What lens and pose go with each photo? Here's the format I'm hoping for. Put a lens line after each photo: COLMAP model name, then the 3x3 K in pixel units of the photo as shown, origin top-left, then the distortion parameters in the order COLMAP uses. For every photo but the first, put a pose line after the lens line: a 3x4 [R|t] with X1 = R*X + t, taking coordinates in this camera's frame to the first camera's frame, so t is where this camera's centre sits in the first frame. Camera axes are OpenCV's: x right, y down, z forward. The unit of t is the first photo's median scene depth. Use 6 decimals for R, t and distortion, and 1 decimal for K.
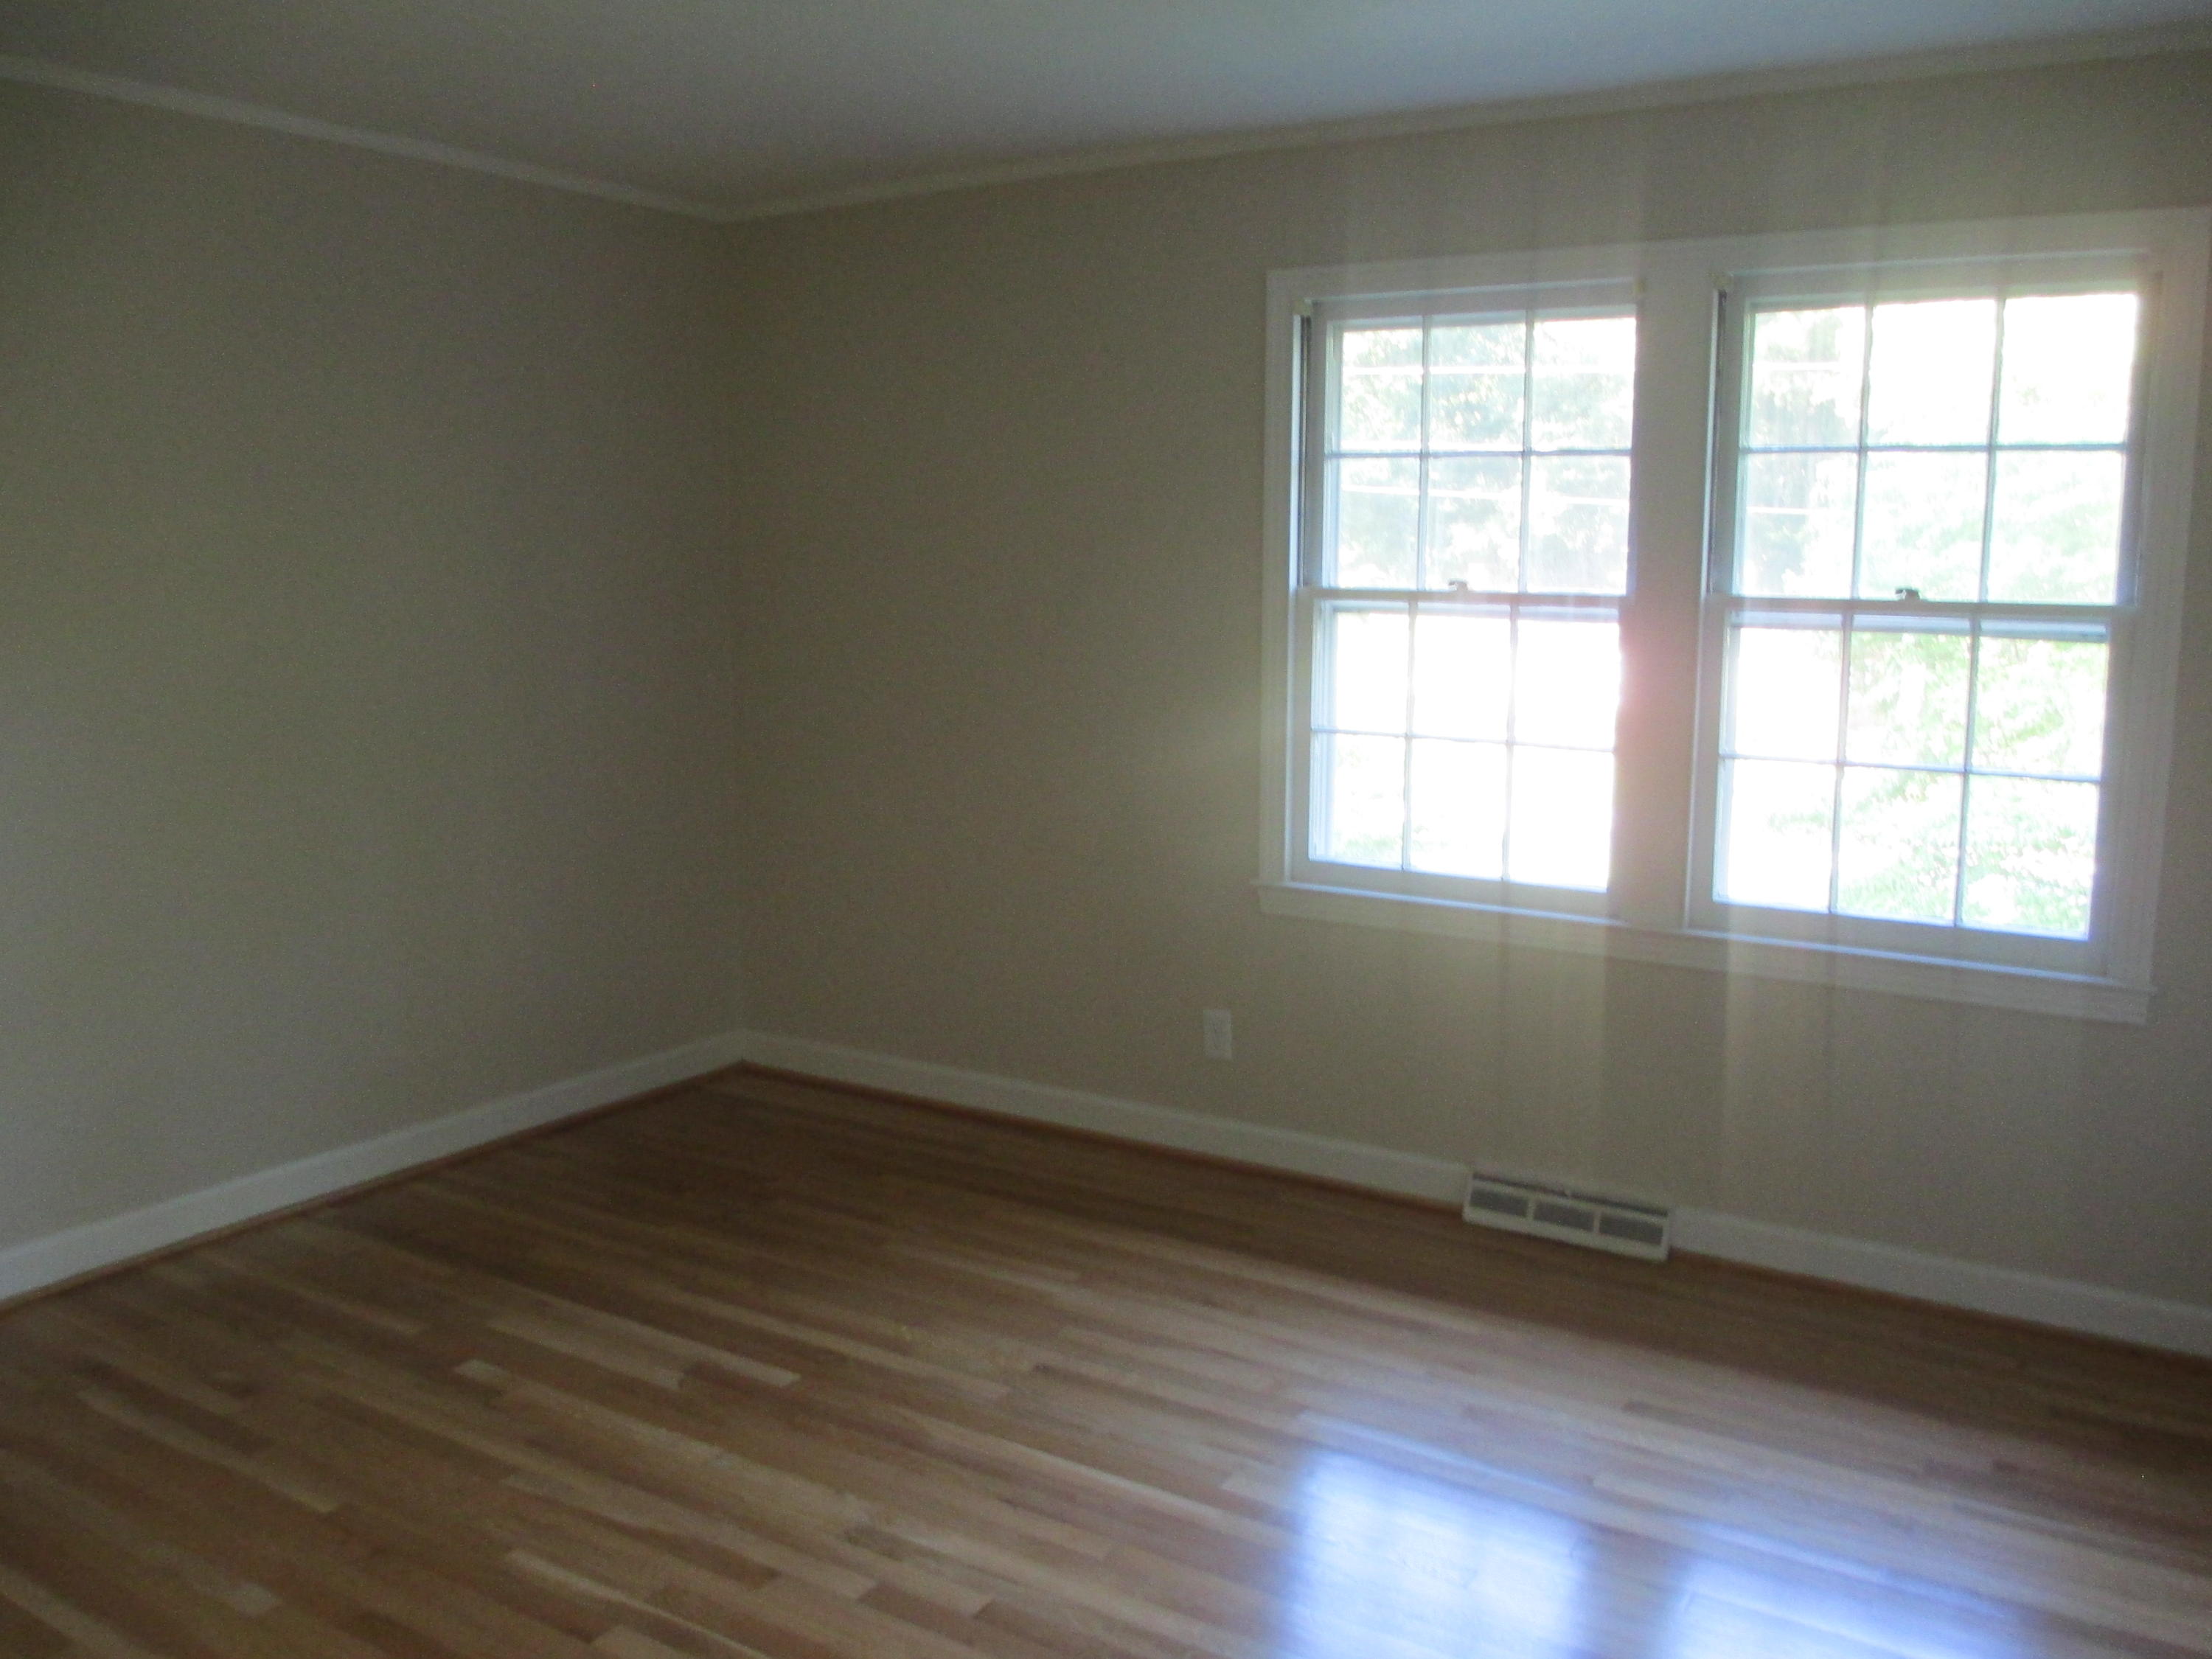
lens RADIAL K [[1886.5, 0, 1106.0], [0, 1886.5, 829.5], [0, 0, 1]] dist [-0.004378, 0.008028]
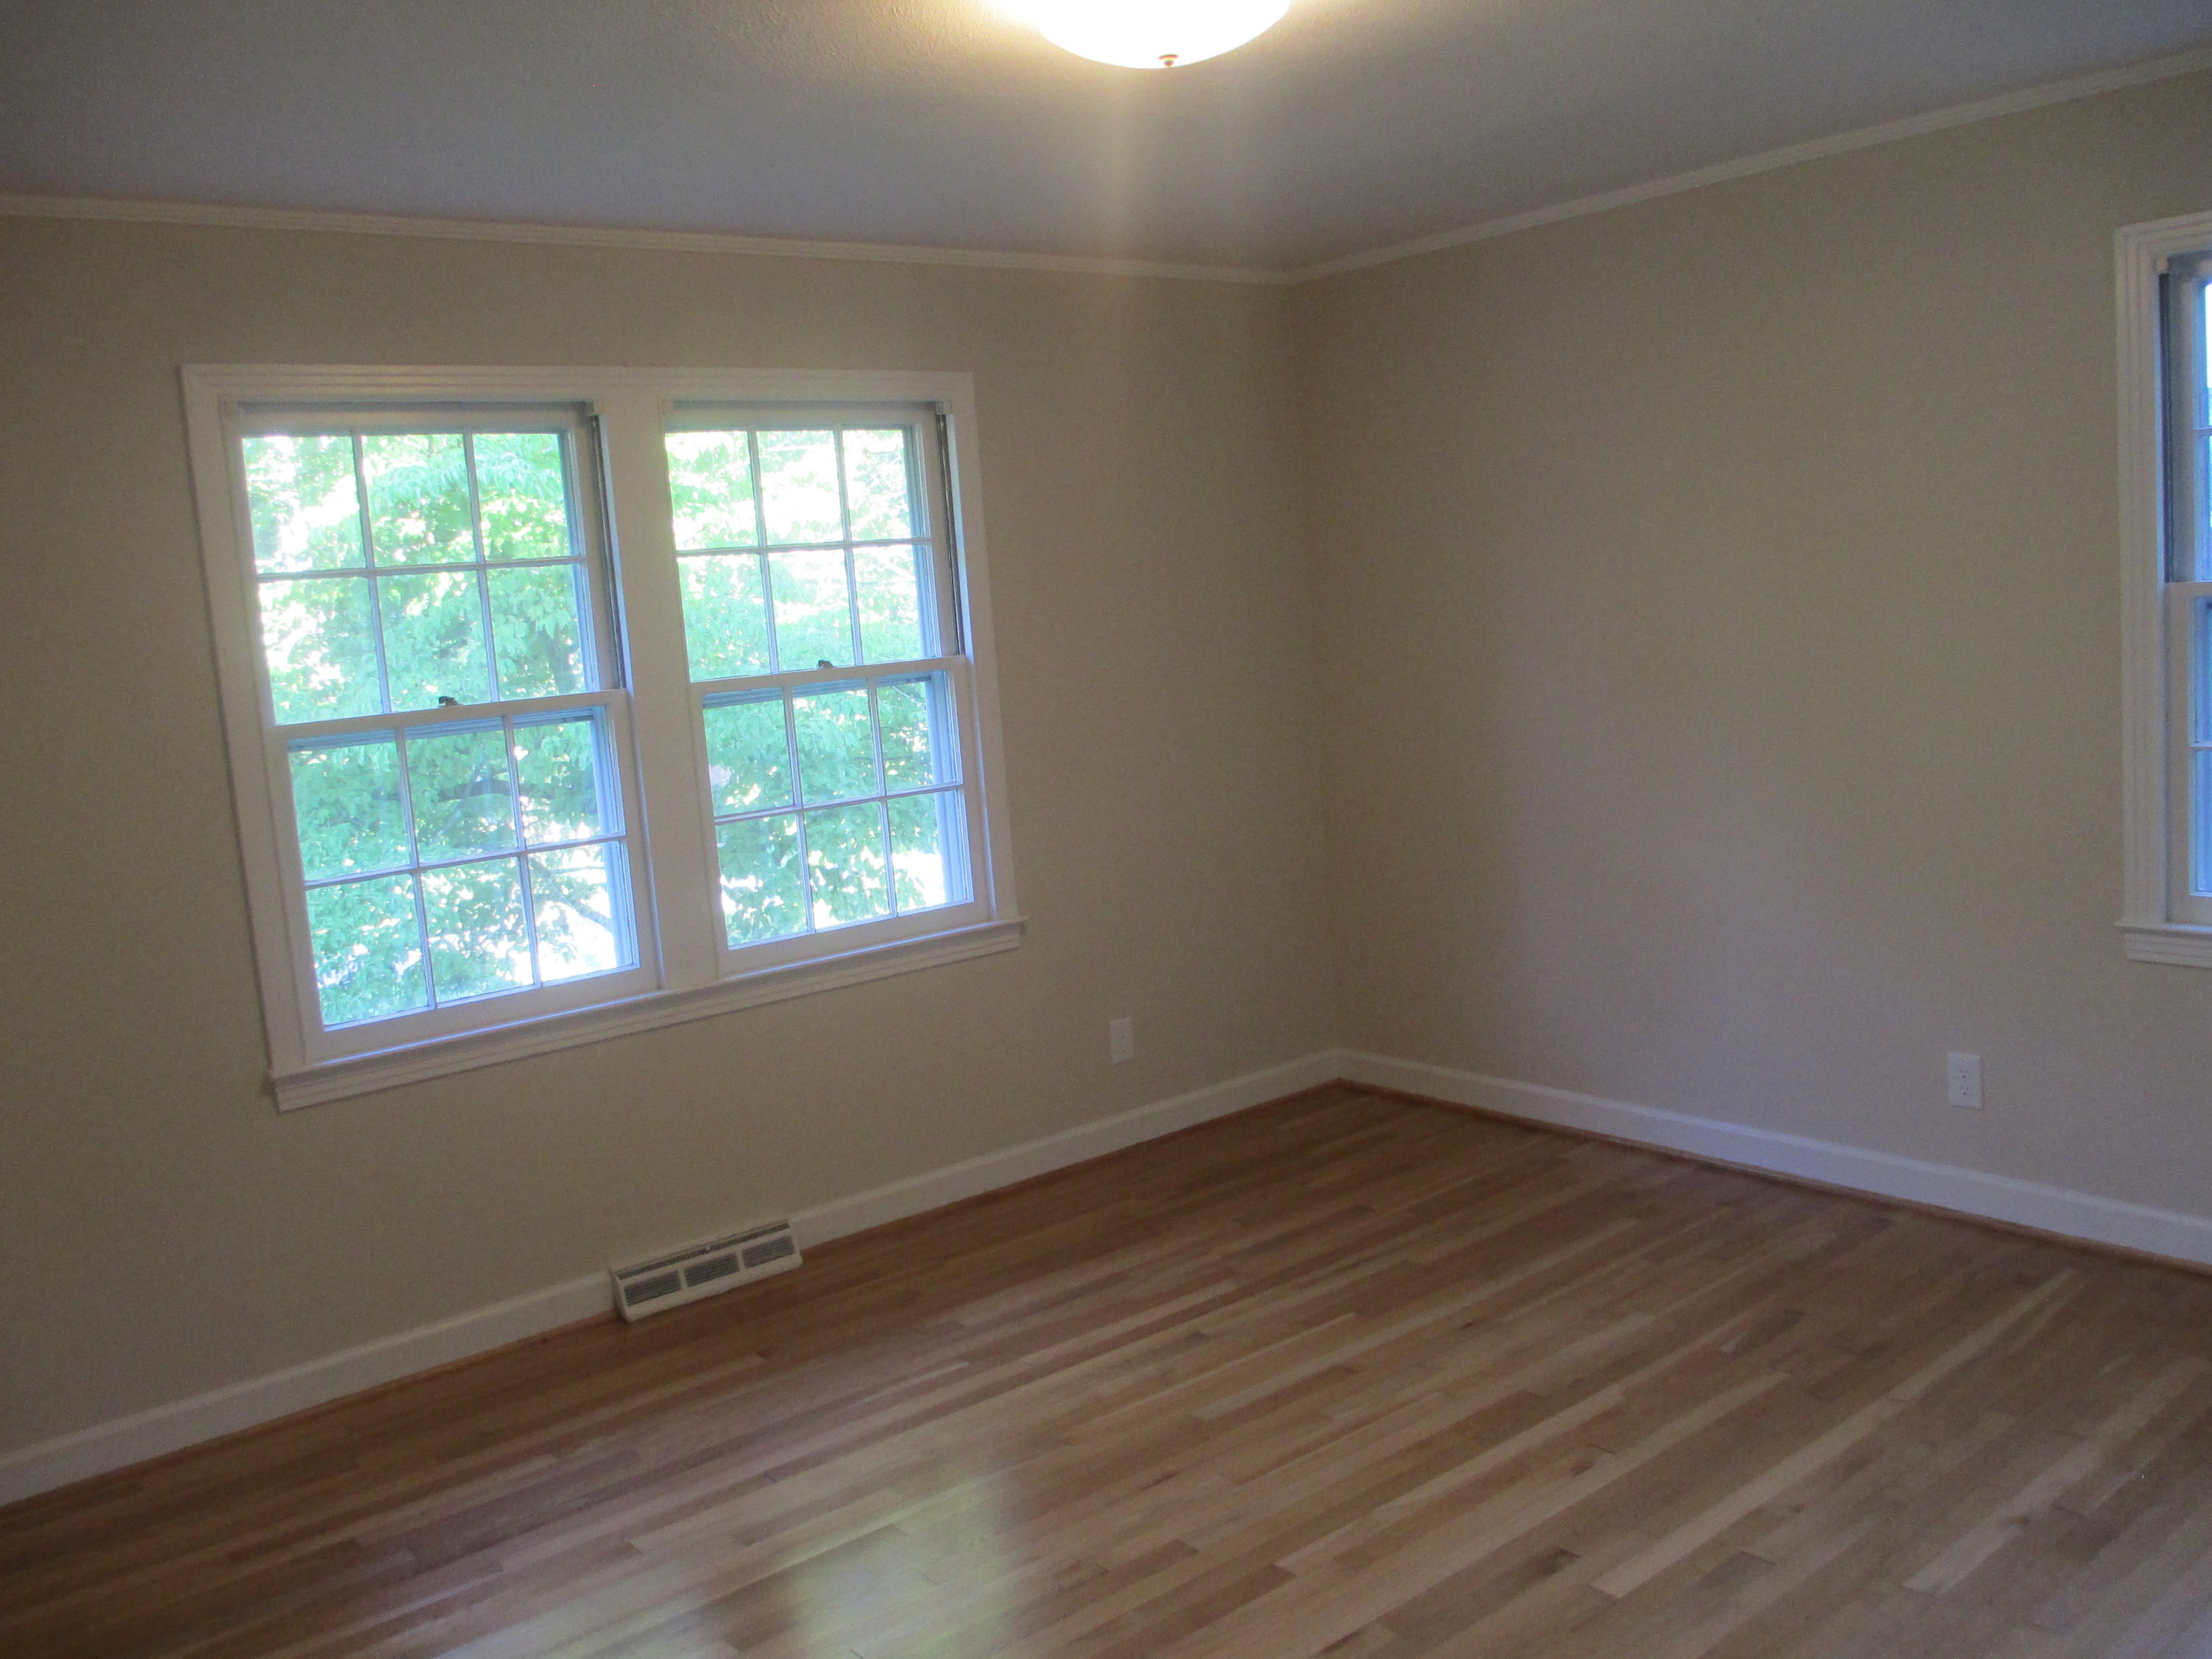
lens RADIAL K [[1886.5, 0, 1106.0], [0, 1886.5, 829.5], [0, 0, 1]] dist [-0.004378, 0.008028]
pose [[0.310731, -0.151237, 0.938389, -0.637104], [0.228427, 0.970208, 0.080725, -0.068828], [-0.922642, 0.189270, 0.336020, 0.388715]]
